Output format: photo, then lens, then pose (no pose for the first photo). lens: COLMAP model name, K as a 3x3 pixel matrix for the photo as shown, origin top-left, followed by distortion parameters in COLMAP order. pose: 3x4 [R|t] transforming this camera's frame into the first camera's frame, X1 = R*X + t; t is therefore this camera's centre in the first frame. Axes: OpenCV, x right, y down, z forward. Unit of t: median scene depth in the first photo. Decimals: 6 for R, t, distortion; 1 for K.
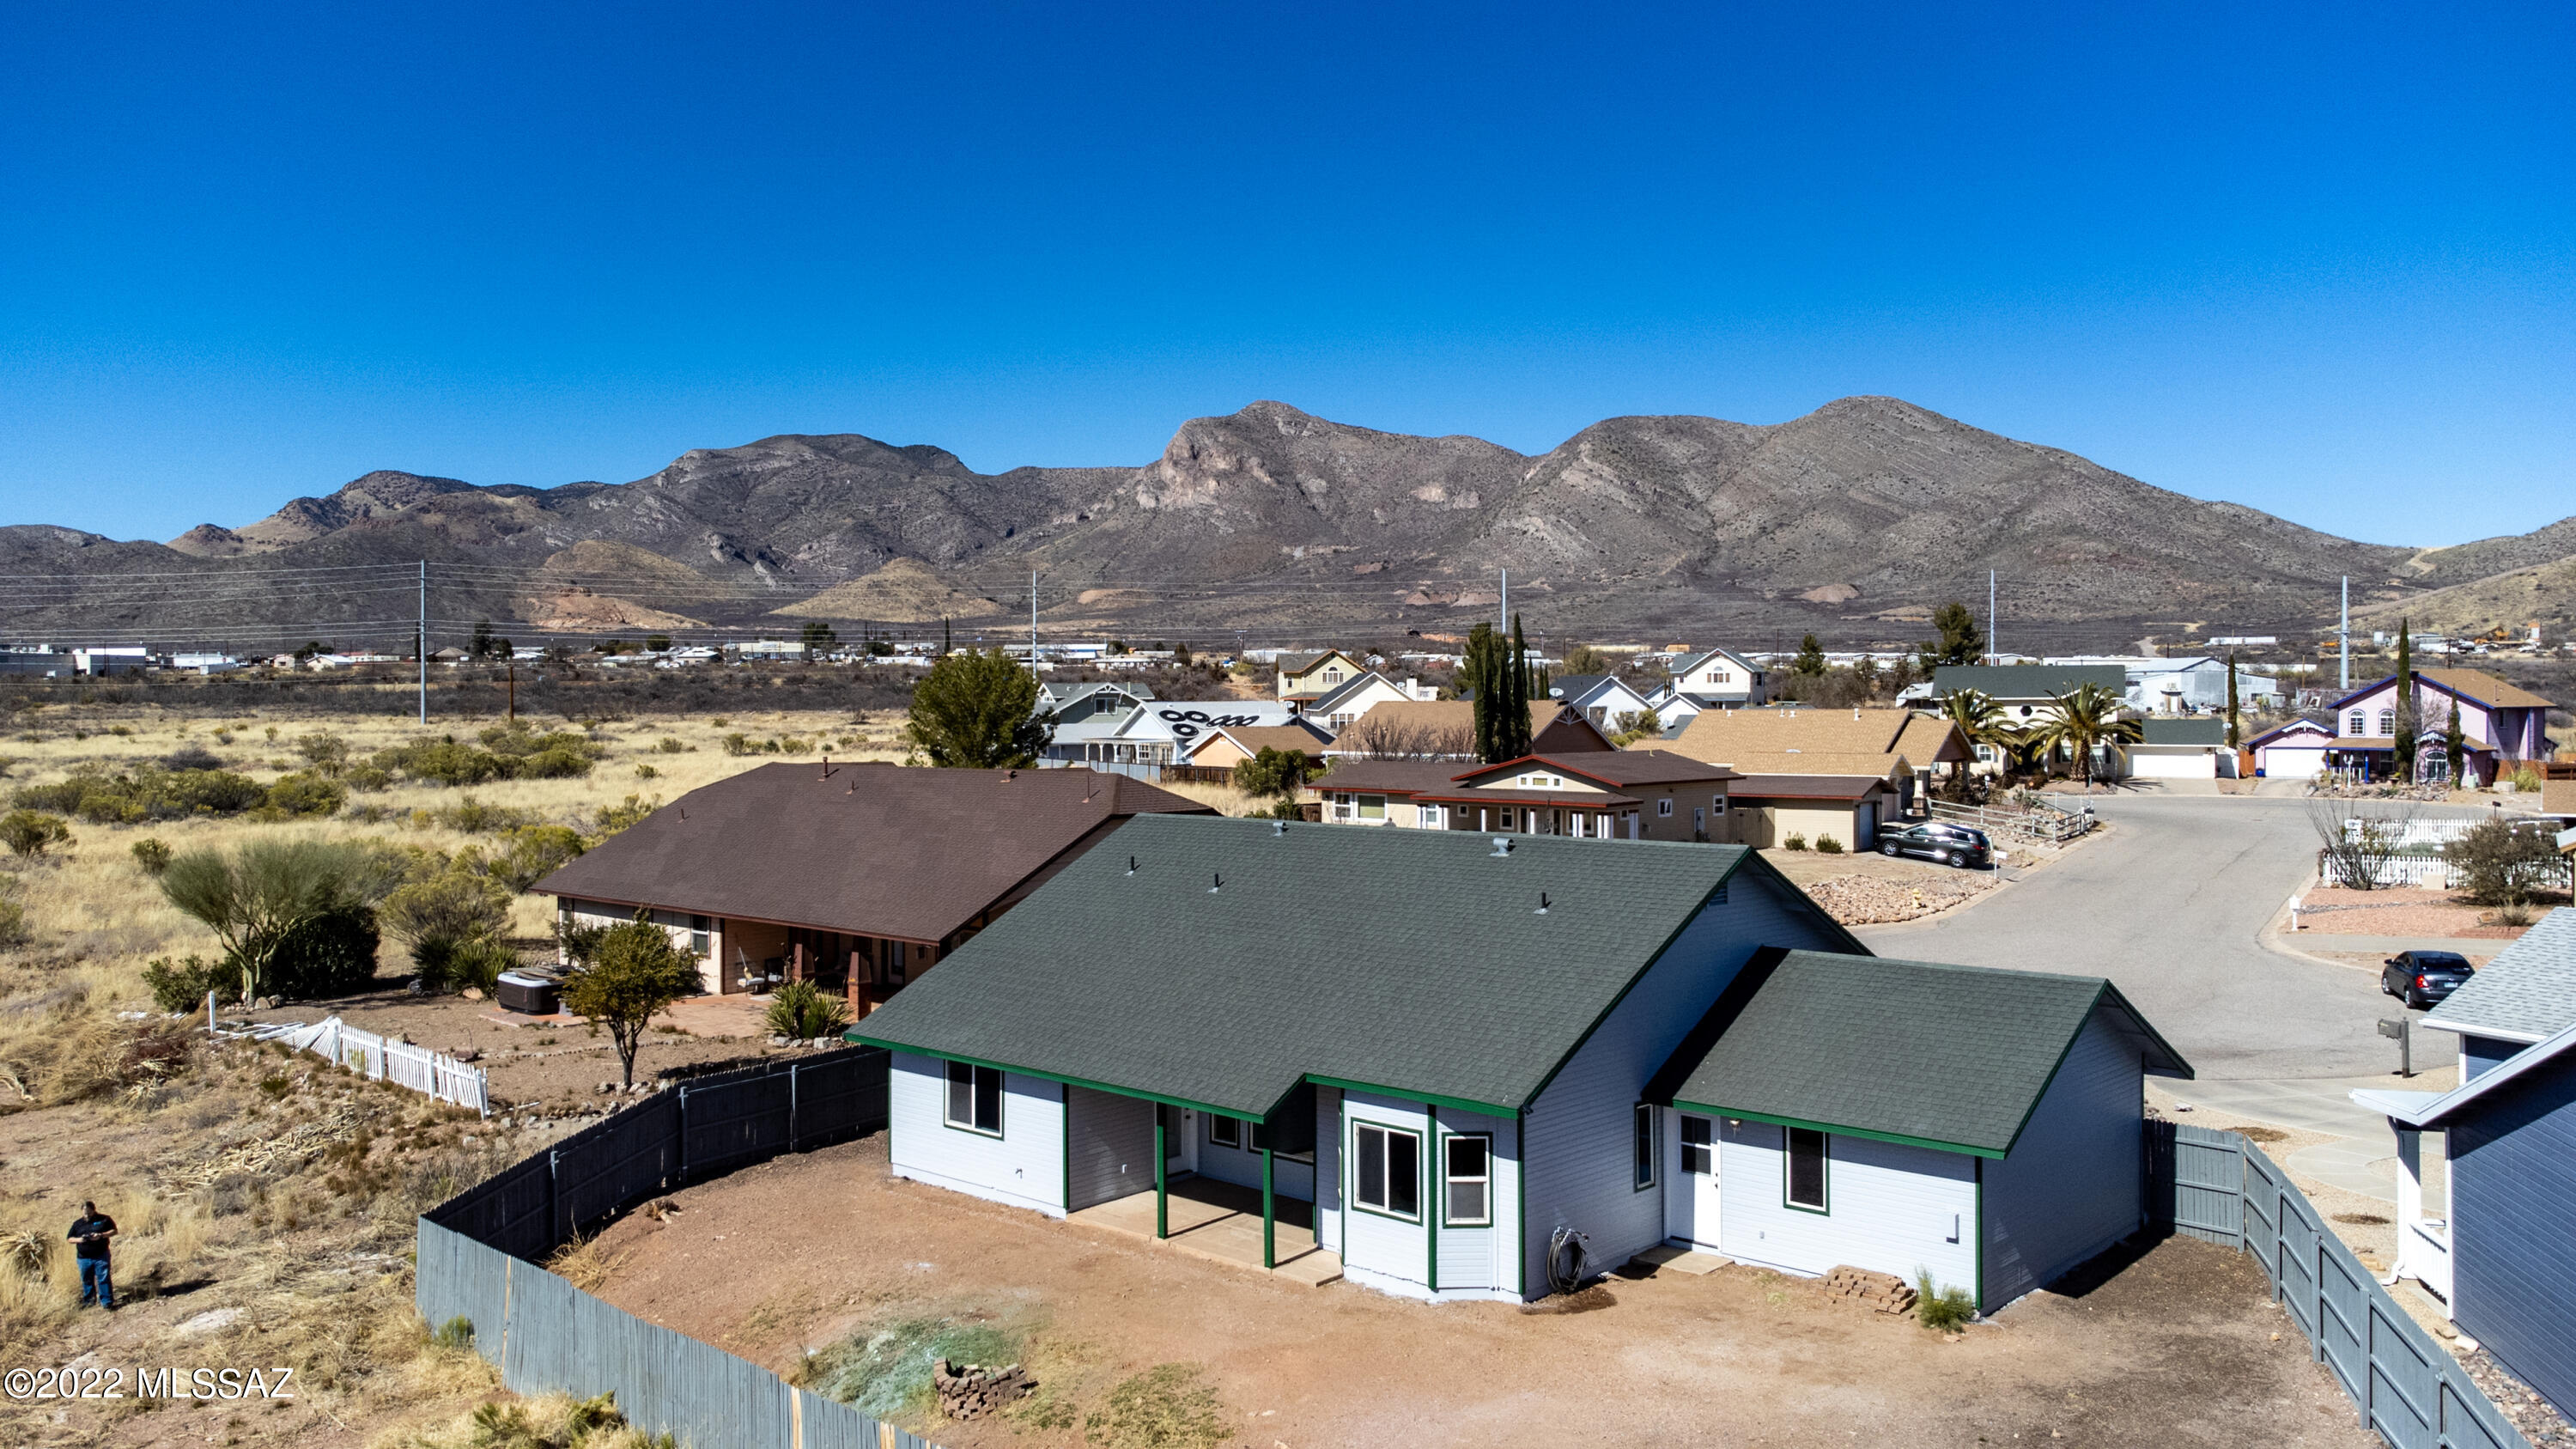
lens RADIAL K [[1900.1, 0, 1223.4], [0, 1900.1, 741.5], [0, 0, 1]] dist [0.039000, 0.004848]
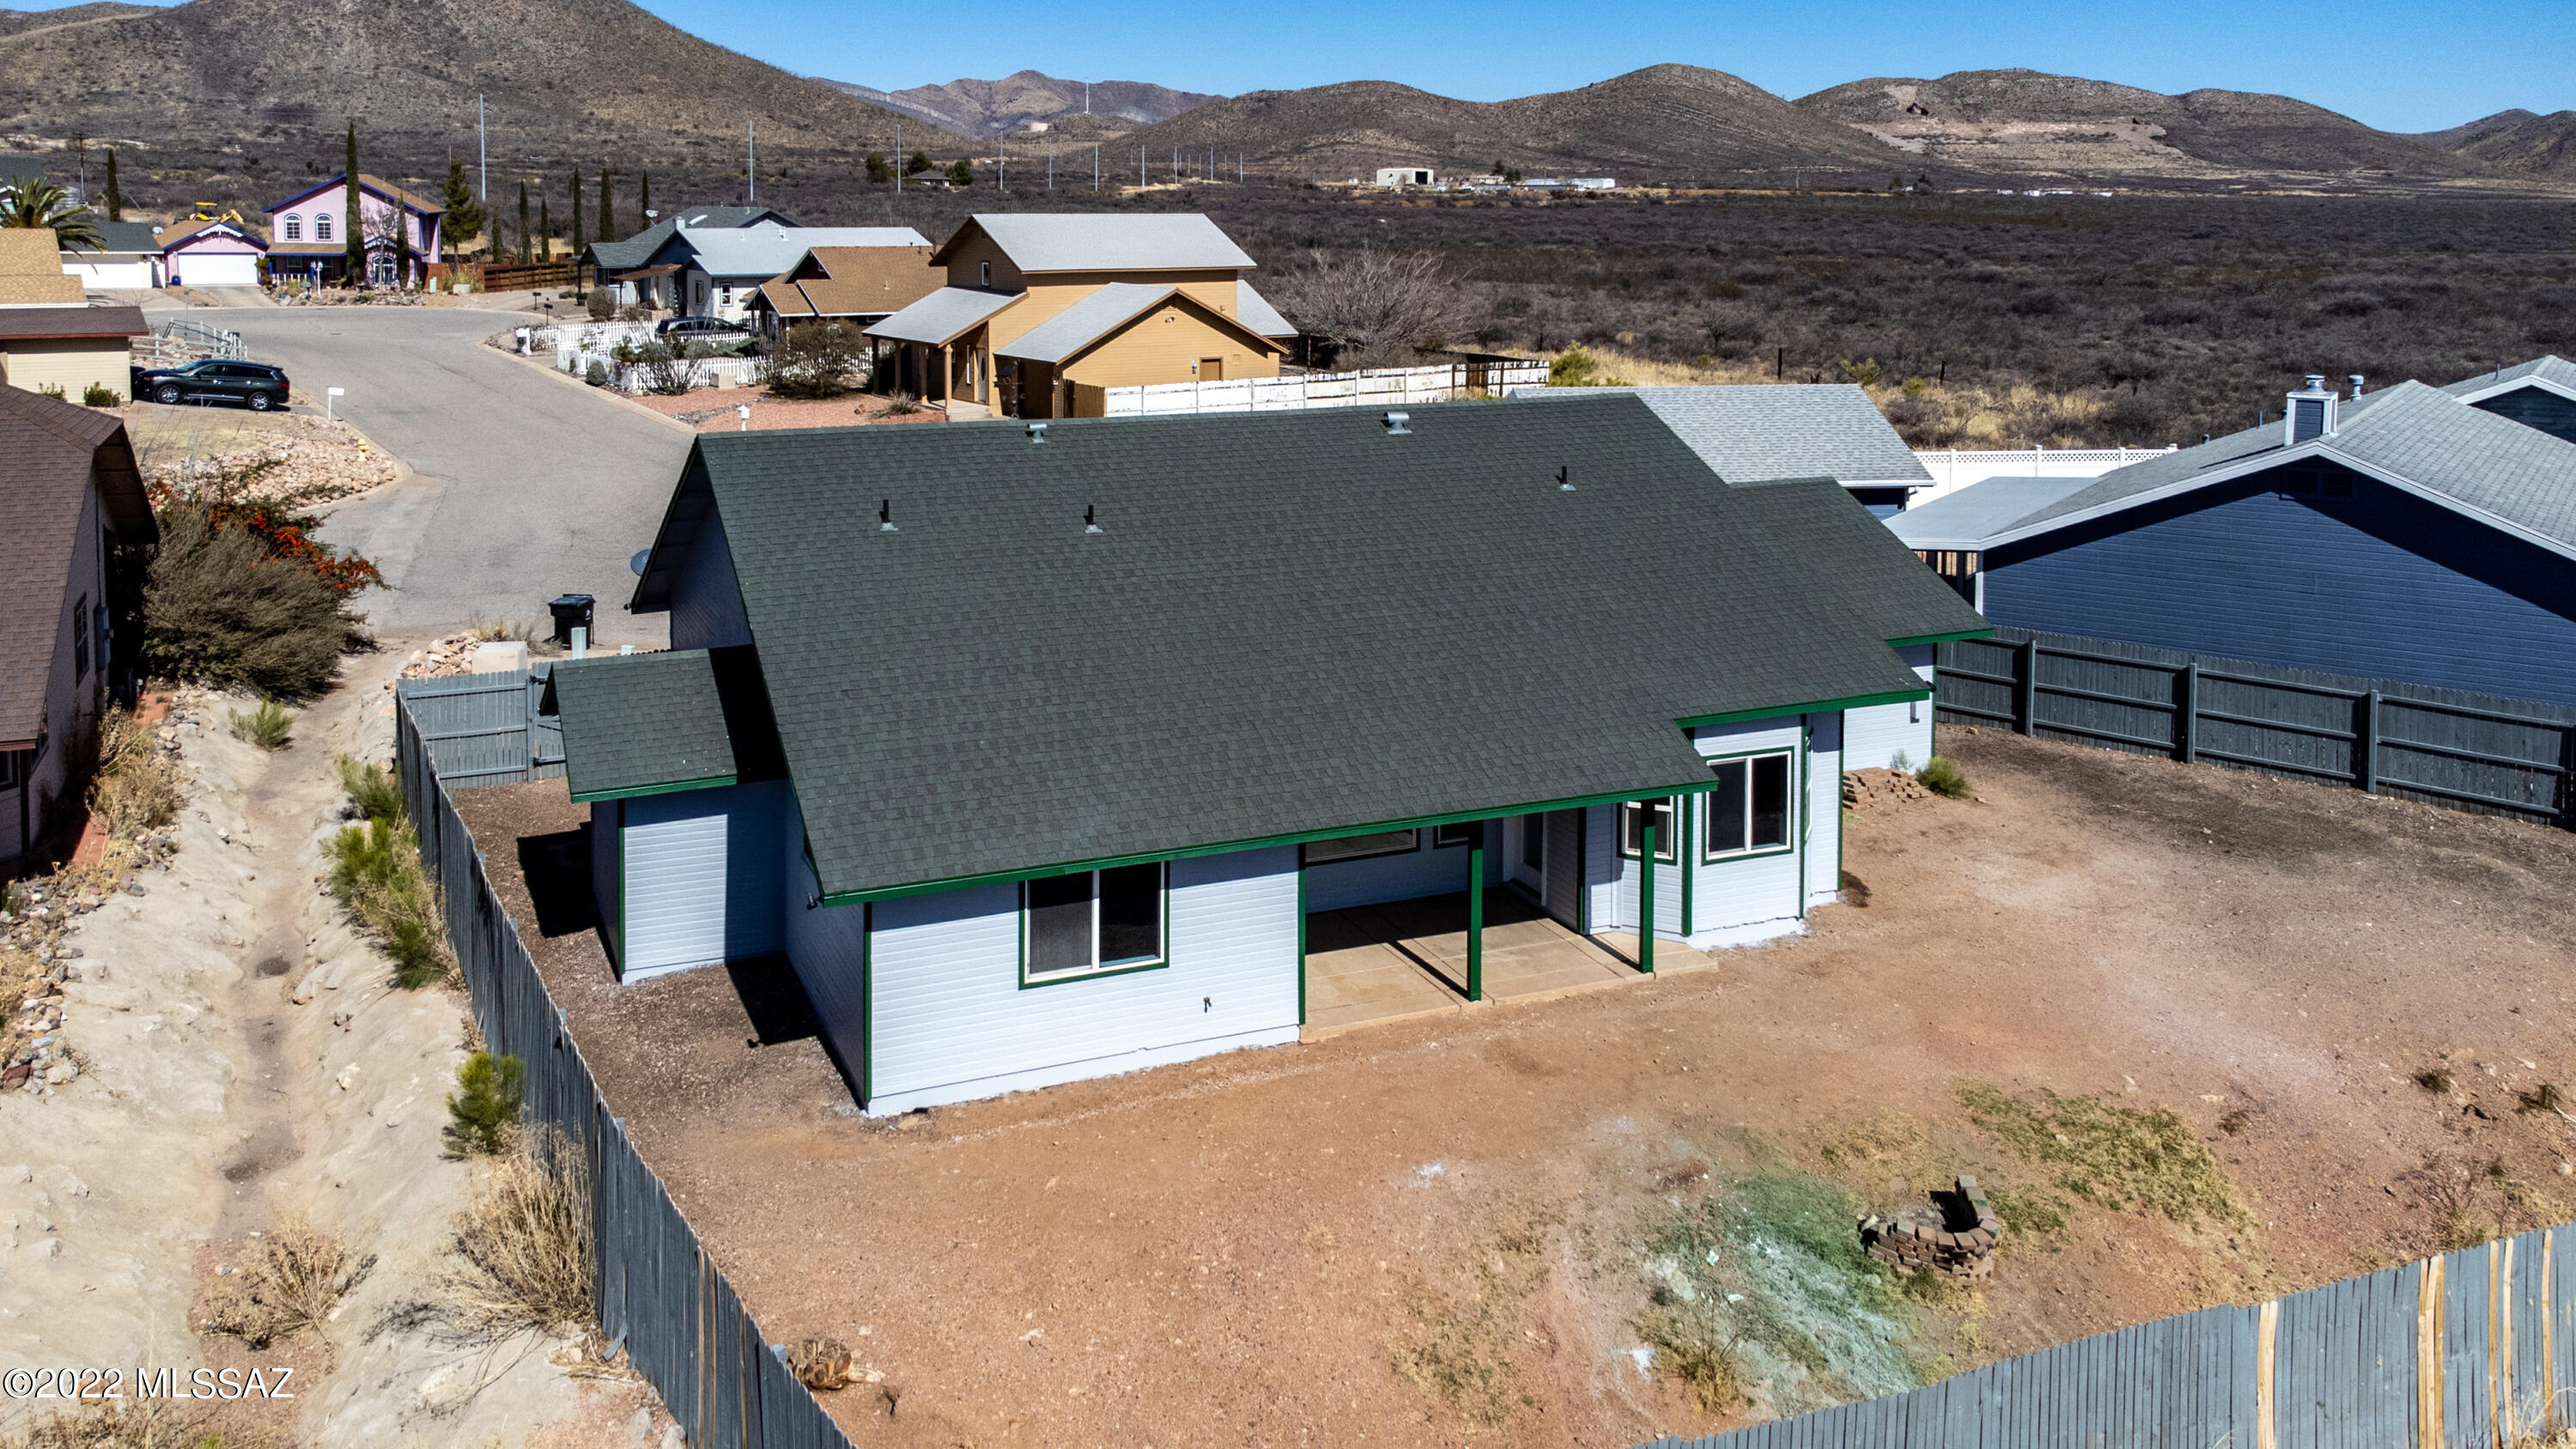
lens RADIAL K [[1949.3, 0, 1150.2], [0, 1949.3, 493.2], [0, 0, 1]] dist [0.122266, -0.111200]
pose [[0.420453, -0.133054, 0.897505, -0.689021], [0.017765, 0.990207, 0.138475, -0.035962], [-0.907140, -0.042278, 0.418699, 0.749019]]
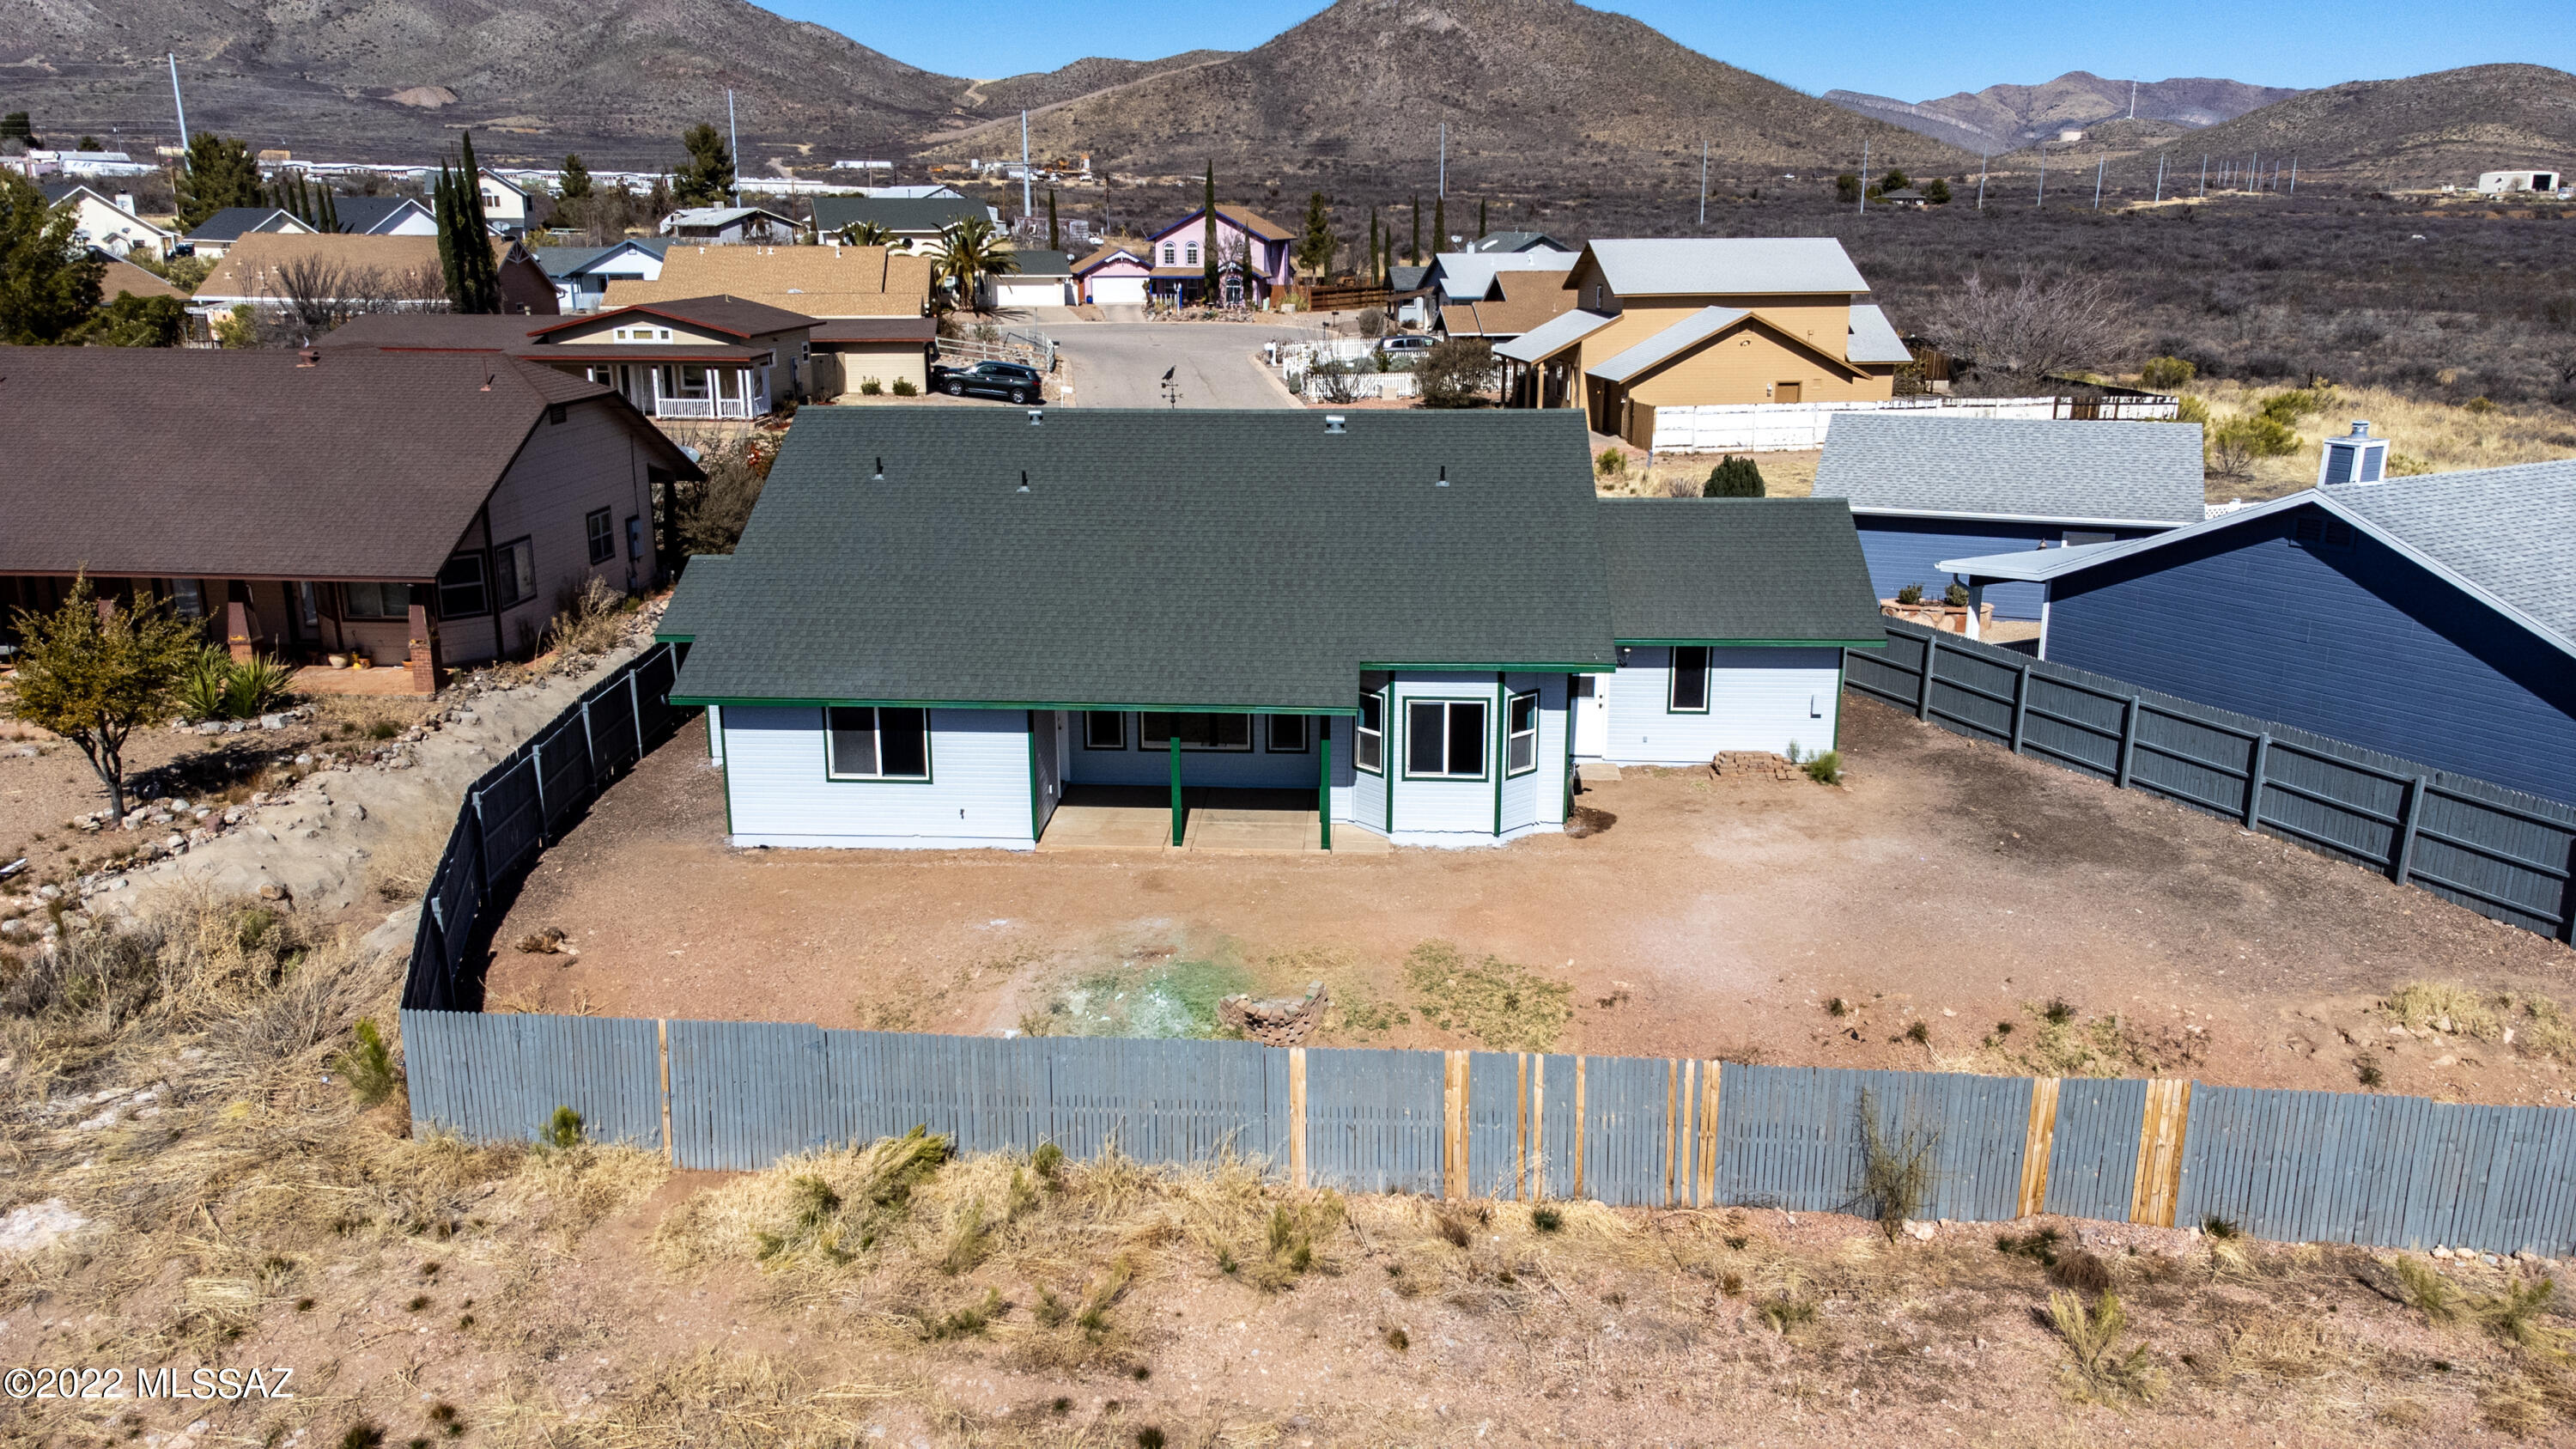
lens RADIAL K [[1900.1, 0, 1223.4], [0, 1900.1, 741.5], [0, 0, 1]] dist [0.039000, 0.004848]
pose [[0.781011, -0.164766, 0.602390, -0.560754], [0.014113, 0.968979, 0.246738, -0.033767], [-0.624358, -0.184204, 0.759109, 0.226029]]
